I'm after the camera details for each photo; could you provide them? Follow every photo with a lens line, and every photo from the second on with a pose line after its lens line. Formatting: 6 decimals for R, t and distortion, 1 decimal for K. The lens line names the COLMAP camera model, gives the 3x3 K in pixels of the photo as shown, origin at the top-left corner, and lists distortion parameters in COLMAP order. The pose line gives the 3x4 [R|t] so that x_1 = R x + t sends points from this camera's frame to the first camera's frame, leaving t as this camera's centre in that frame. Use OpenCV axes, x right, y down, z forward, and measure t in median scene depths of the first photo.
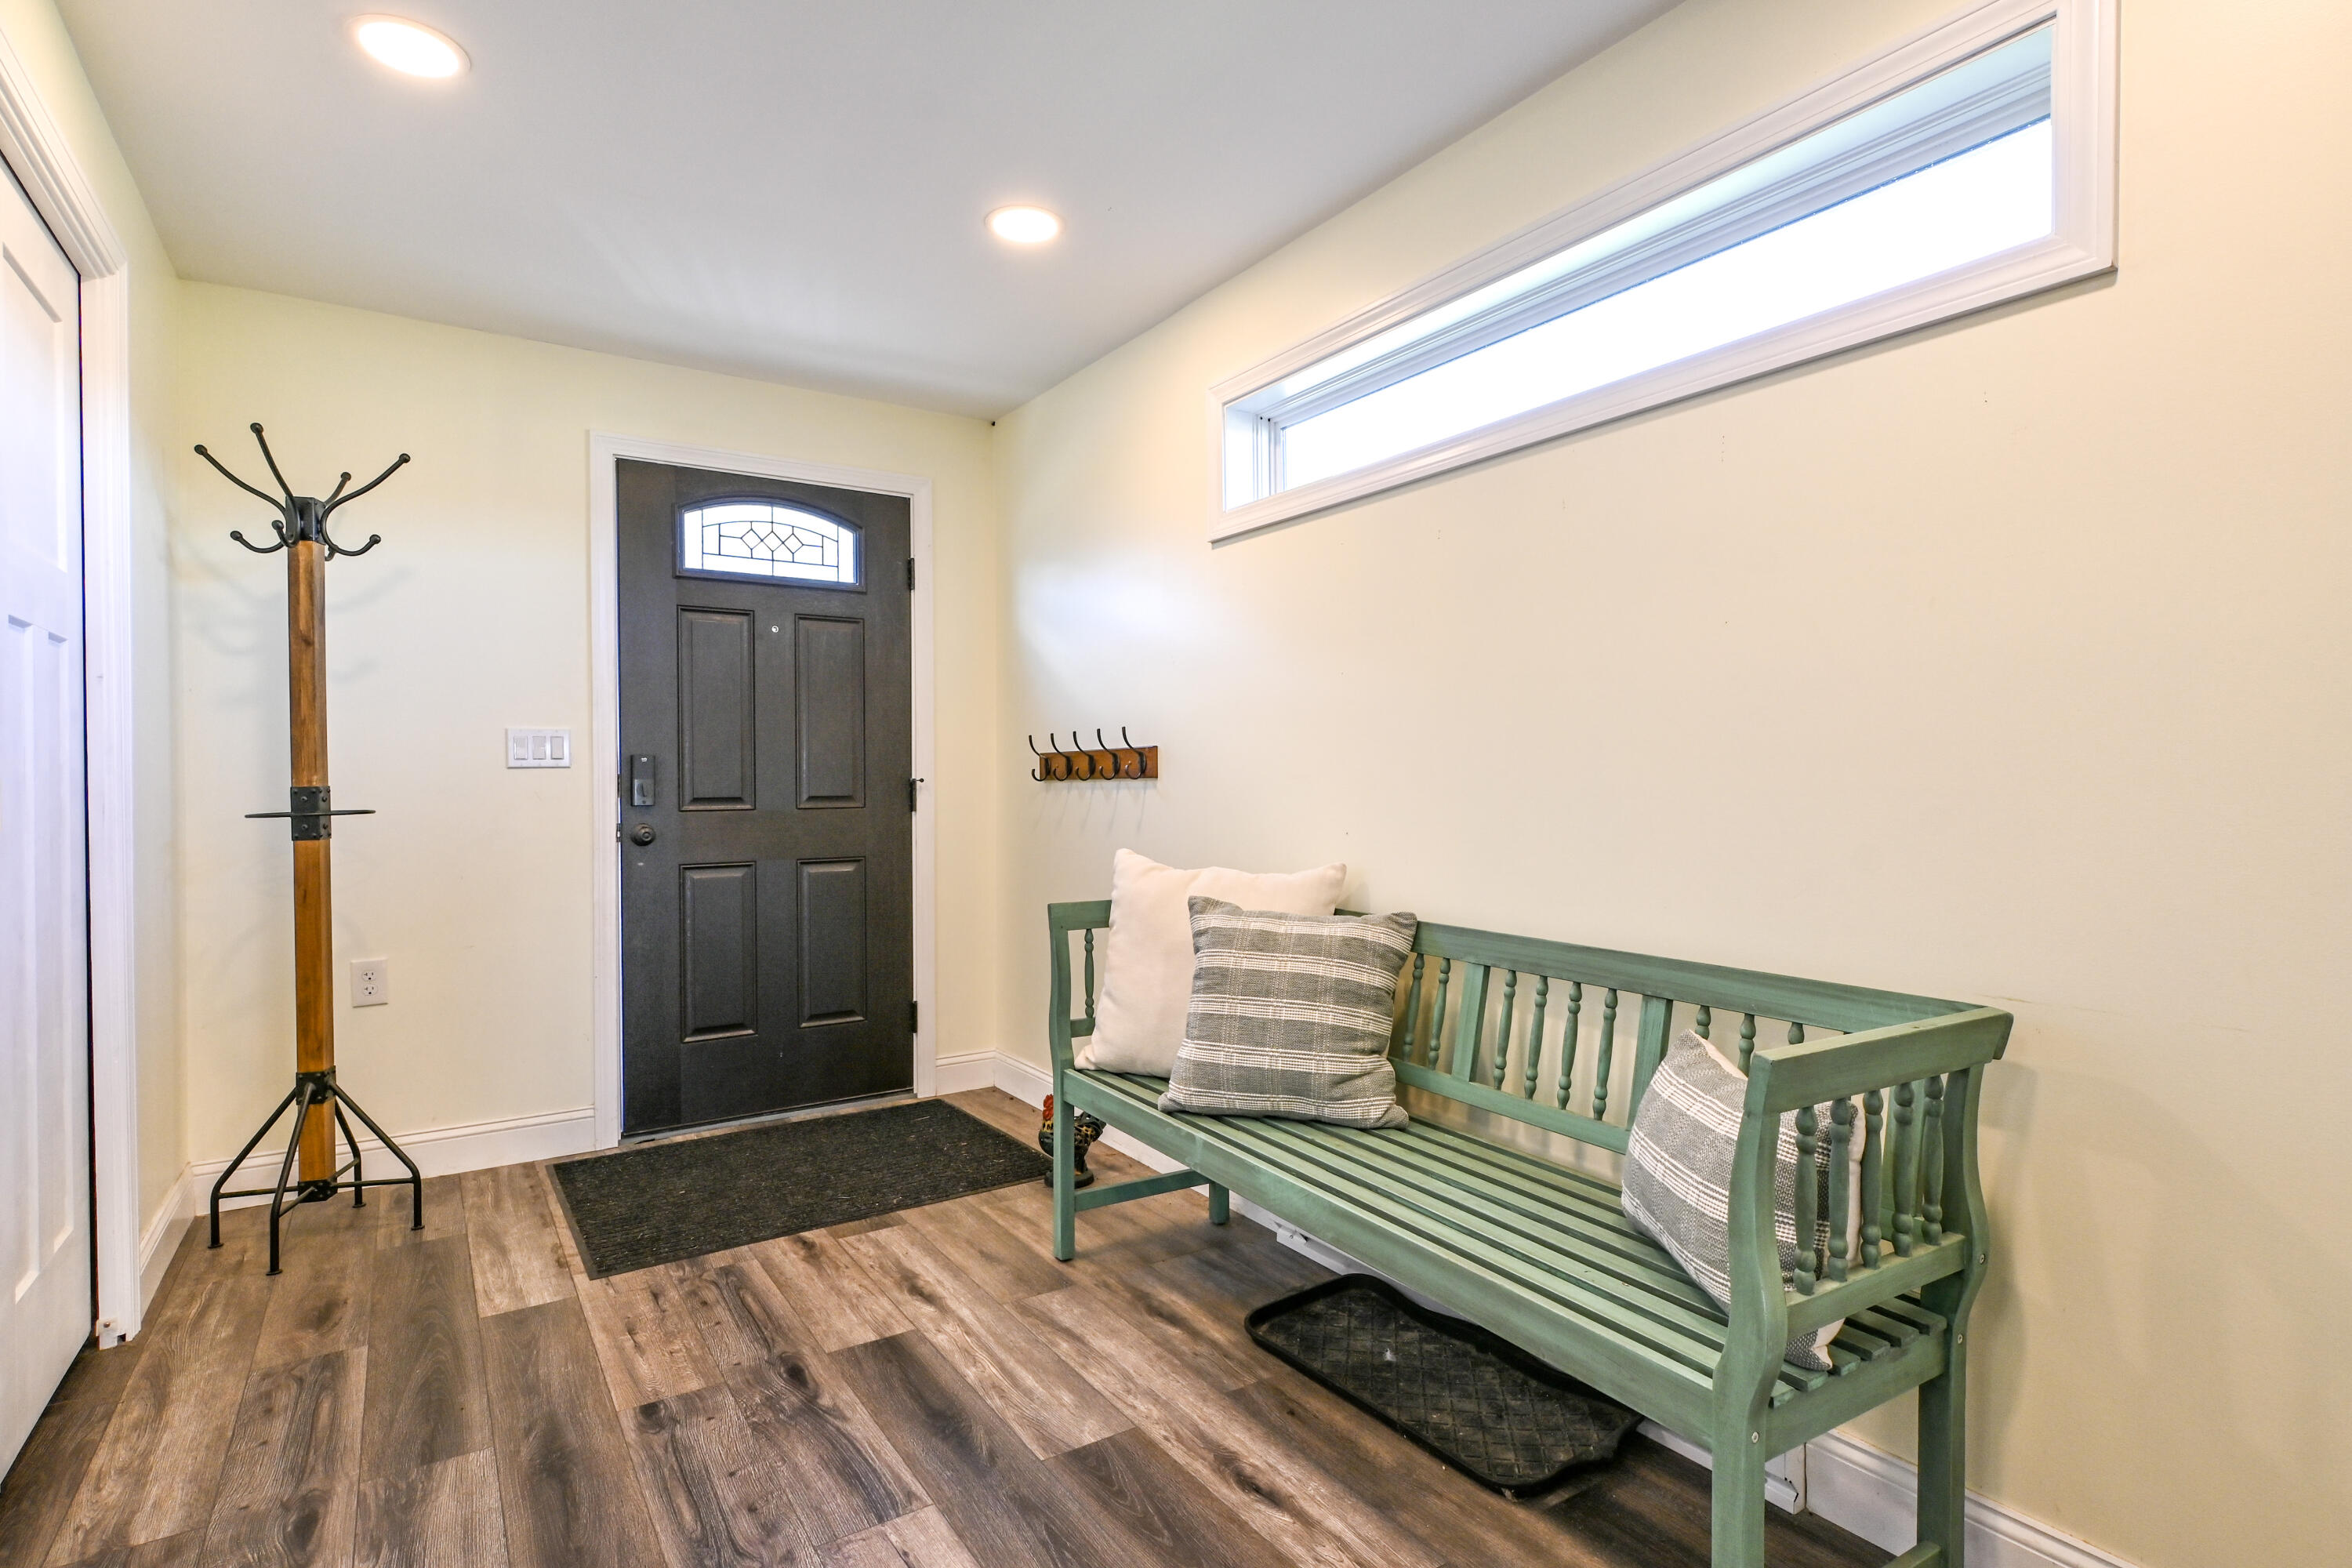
lens RADIAL K [[1173.2, 0, 1176.9], [0, 1173.2, 758.8], [0, 0, 1]] dist [-0.000622, 0.000112]
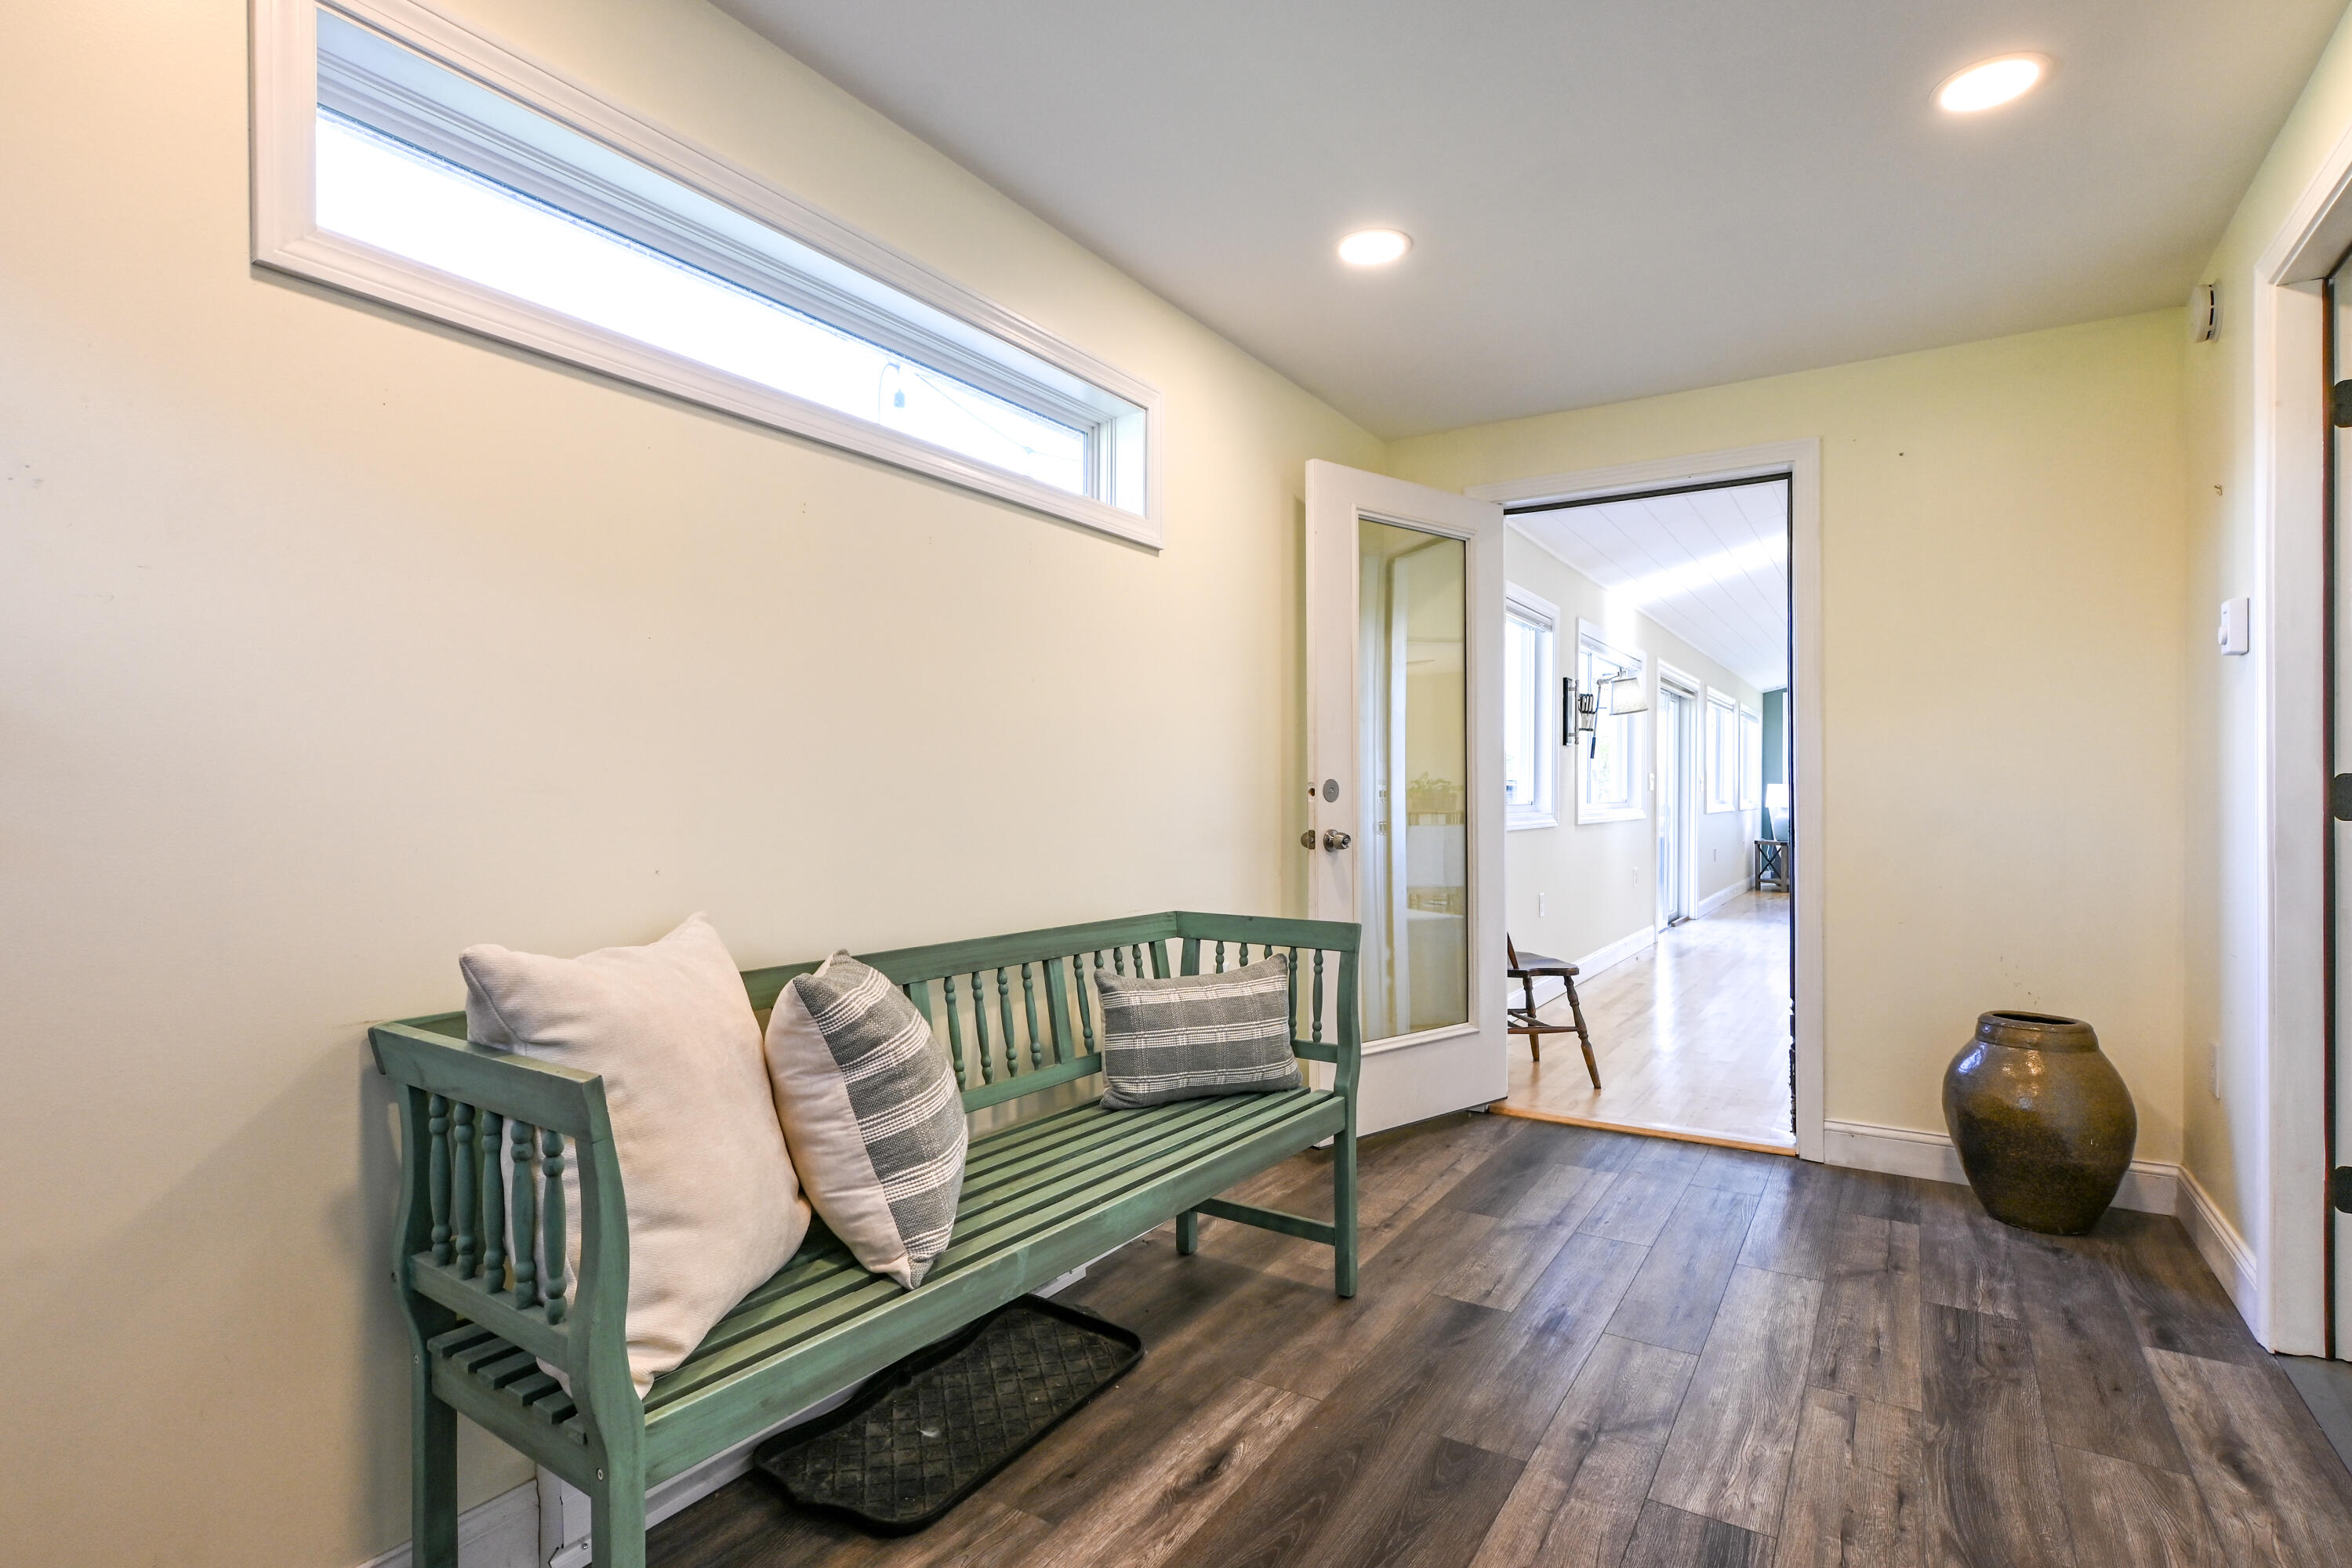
lens RADIAL K [[1179.6, 0, 1176.5], [0, 1179.6, 787.2], [0, 0, 1]] dist [-0.000196, 0.000074]
pose [[-0.418516, 0.011386, 0.908138, -0.825859], [-0.015523, 0.999686, -0.019688, 0.034405], [-0.908077, -0.022337, -0.418208, 1.390873]]
